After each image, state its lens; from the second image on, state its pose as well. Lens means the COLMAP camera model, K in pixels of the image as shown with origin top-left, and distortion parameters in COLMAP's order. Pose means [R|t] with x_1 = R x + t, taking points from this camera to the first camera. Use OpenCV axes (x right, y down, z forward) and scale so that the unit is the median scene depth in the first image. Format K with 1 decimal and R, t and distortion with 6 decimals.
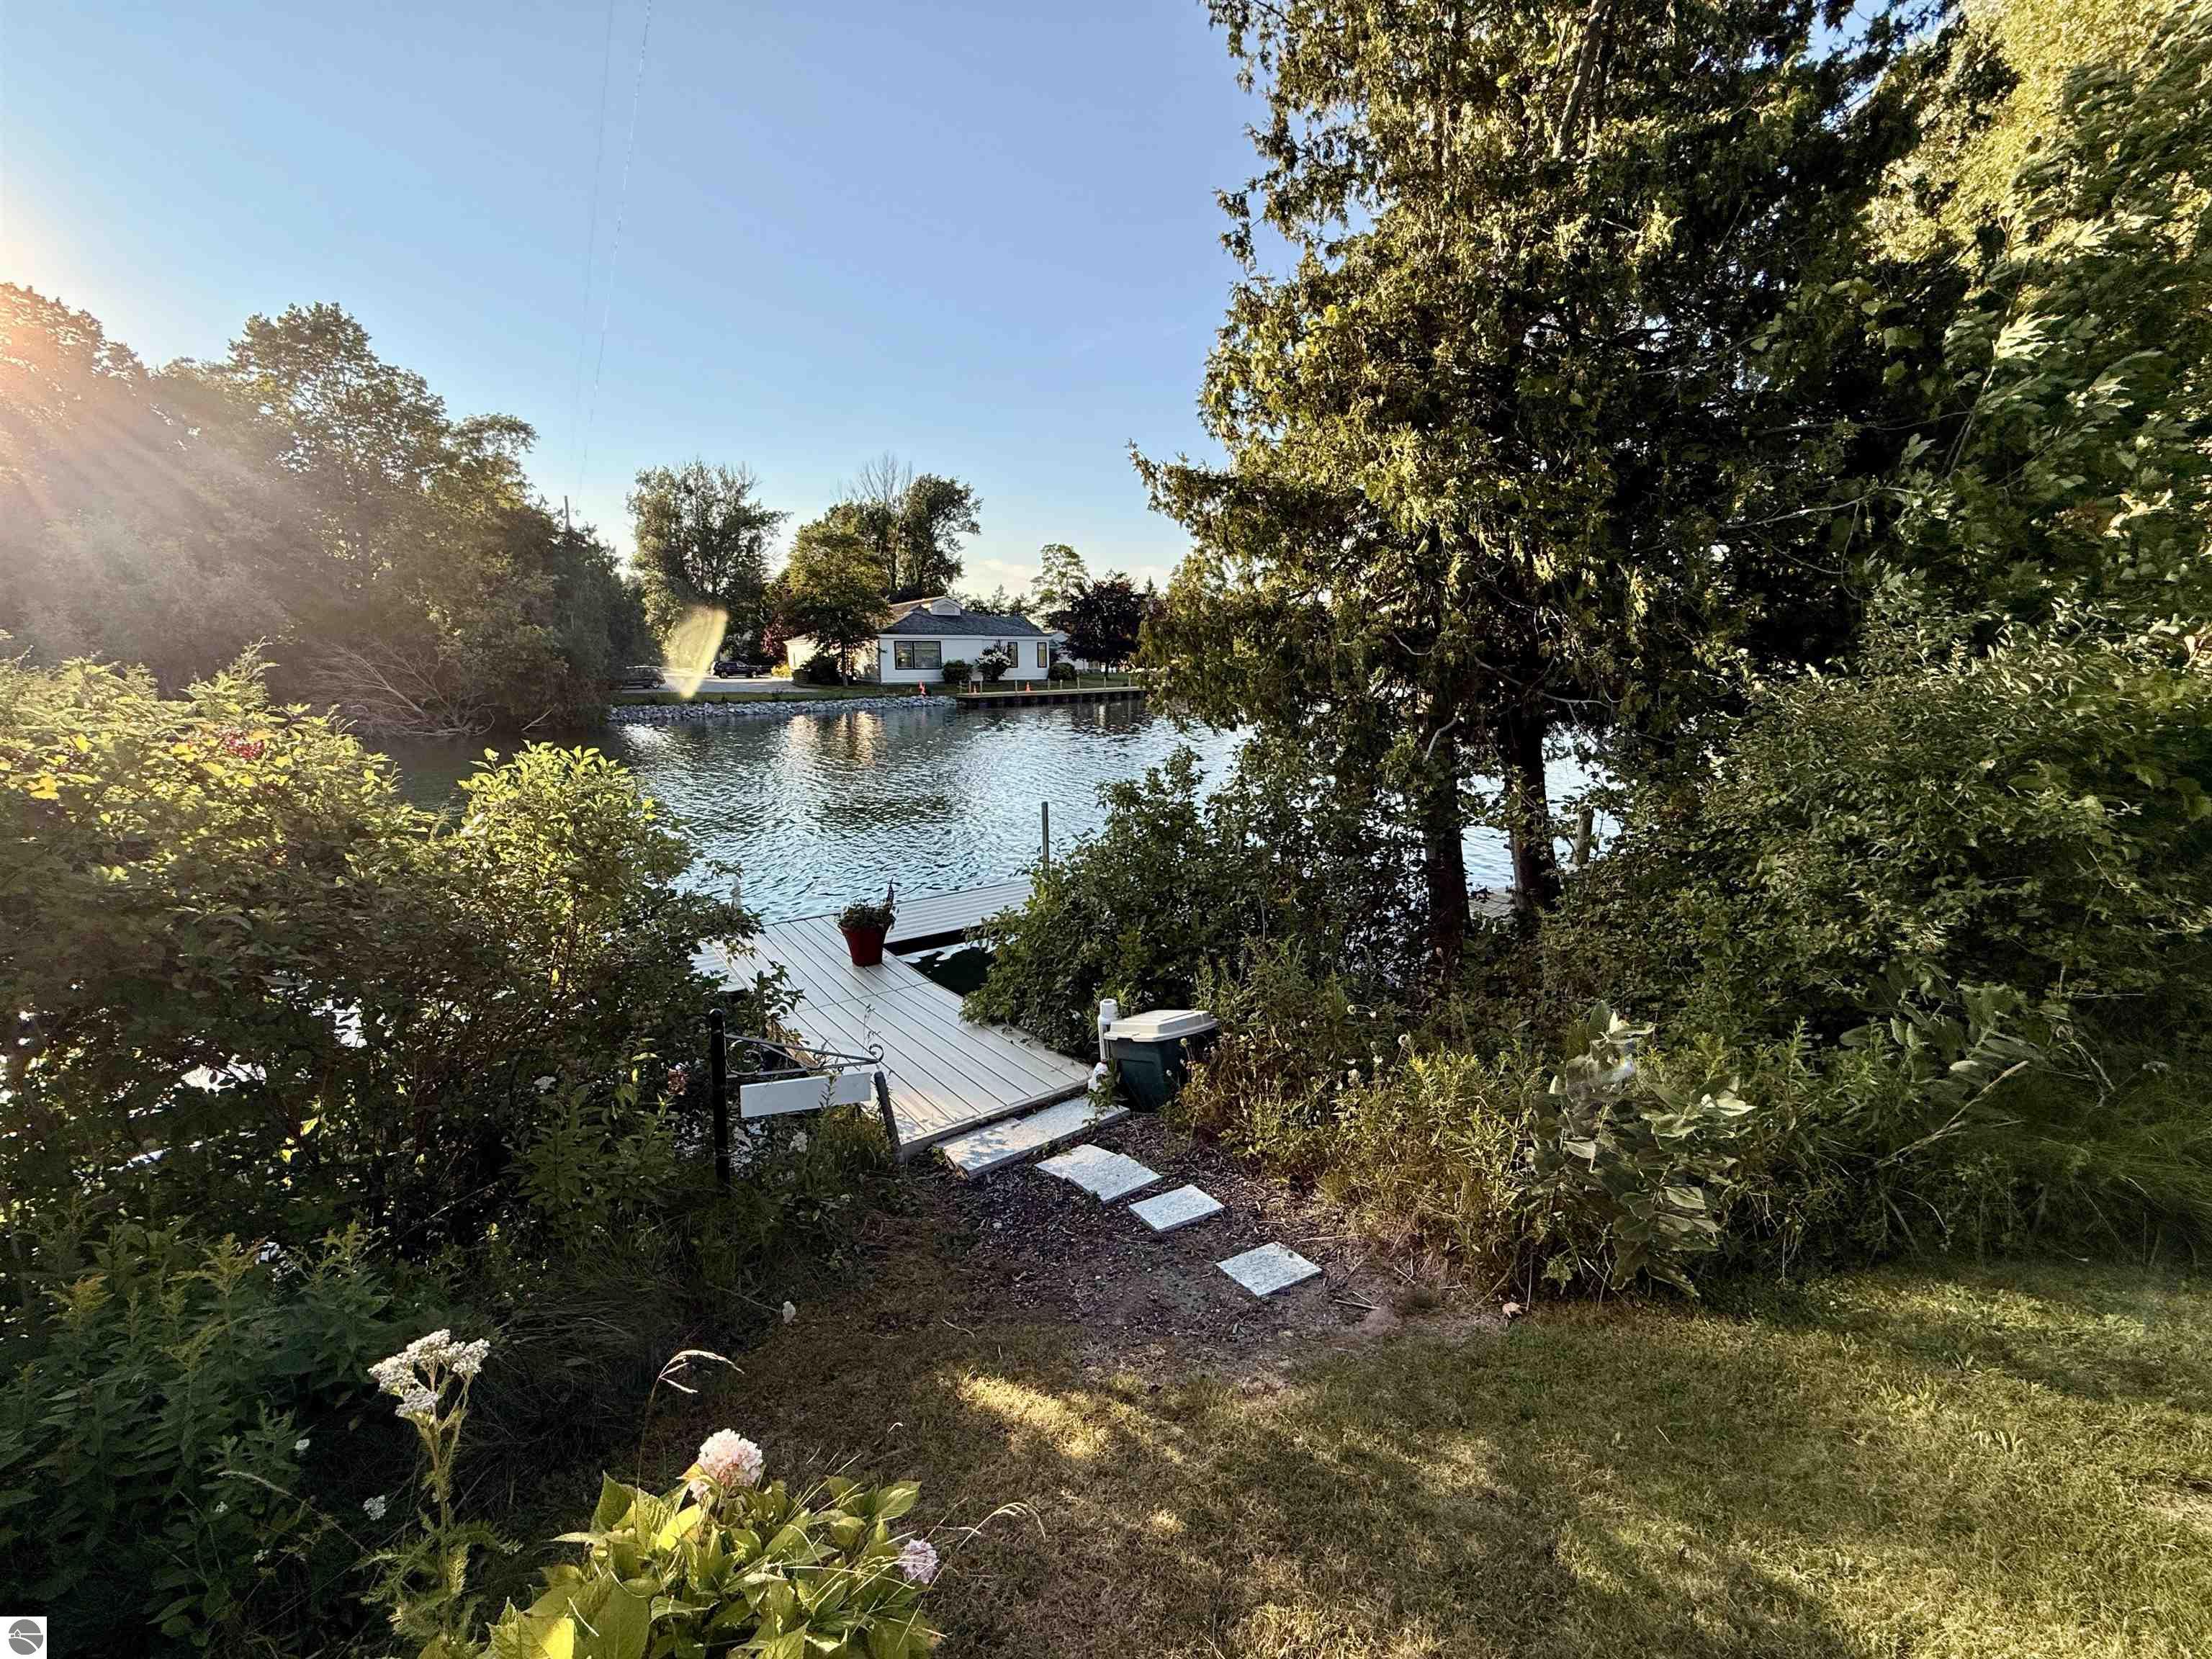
lens RADIAL K [[879.7, 0, 1097.9], [0, 879.7, 827.7], [0, 0, 1]] dist [0.002430, -0.000705]
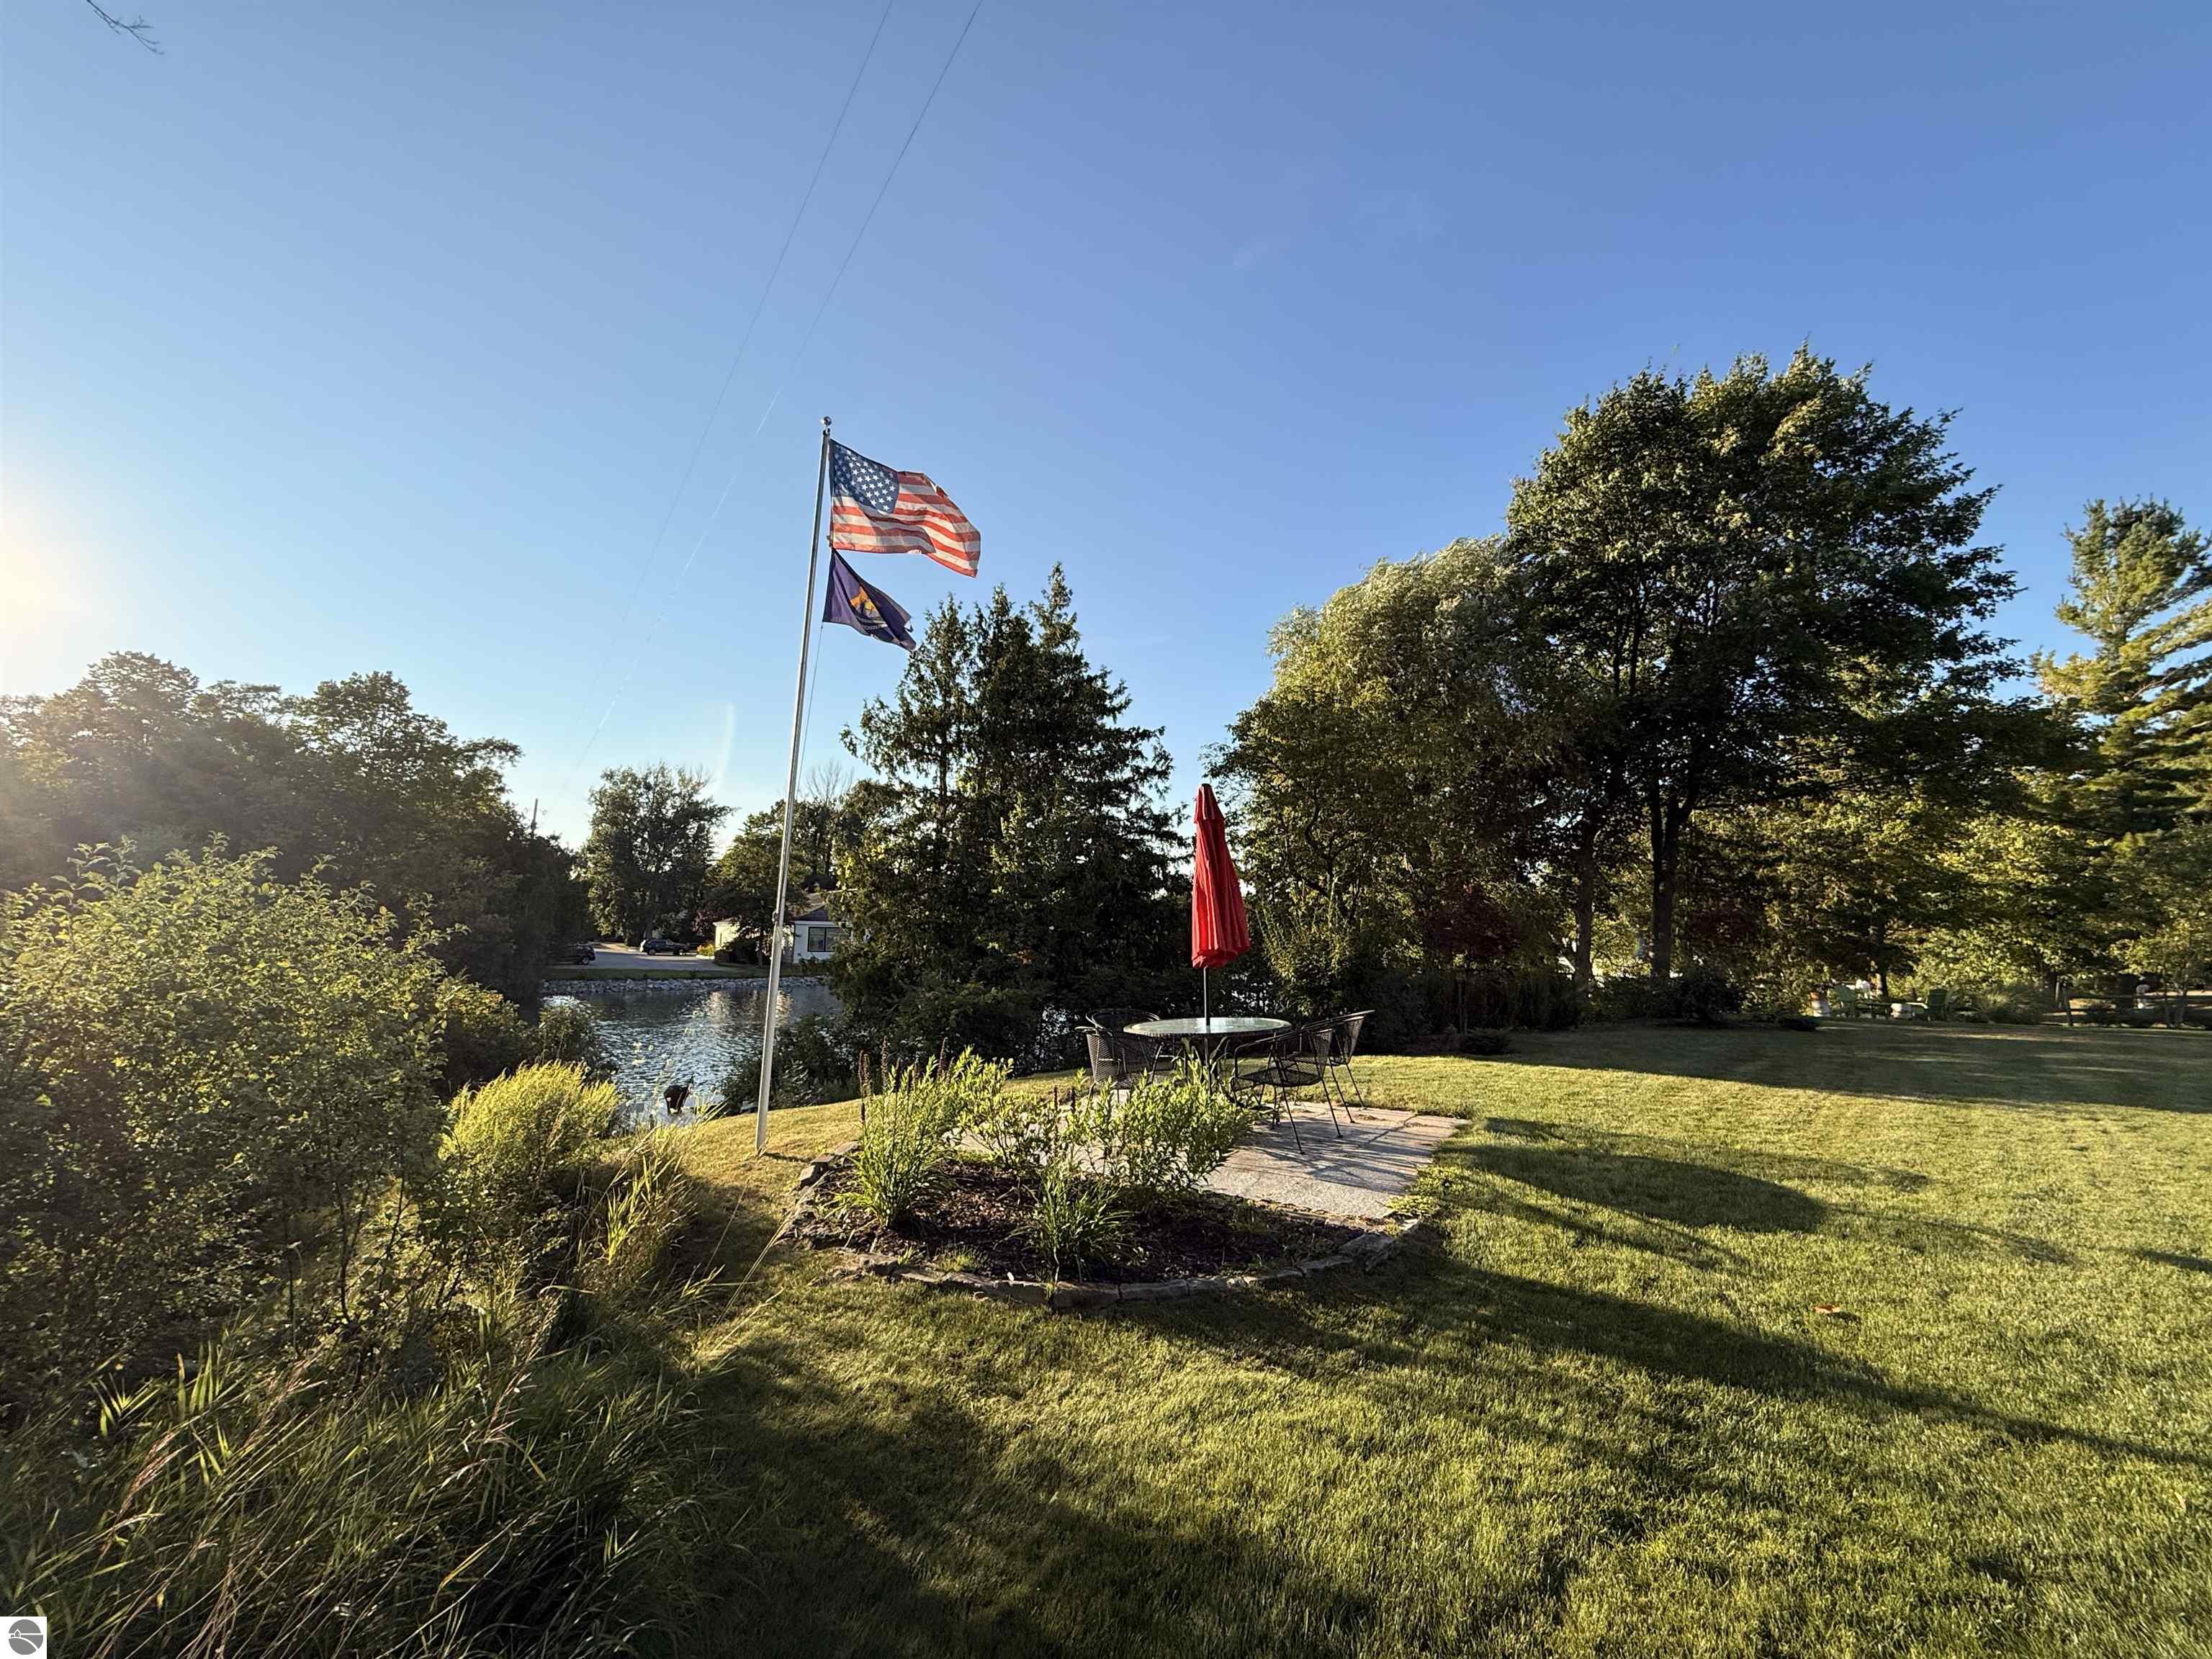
lens RADIAL K [[879.7, 0, 1097.9], [0, 879.7, 827.7], [0, 0, 1]] dist [0.002430, -0.000705]
pose [[0.997759, 0.027385, 0.061056, 0.050034], [-0.007076, 0.950487, -0.310684, 0.012561], [-0.066542, 0.309556, 0.948550, -0.105877]]
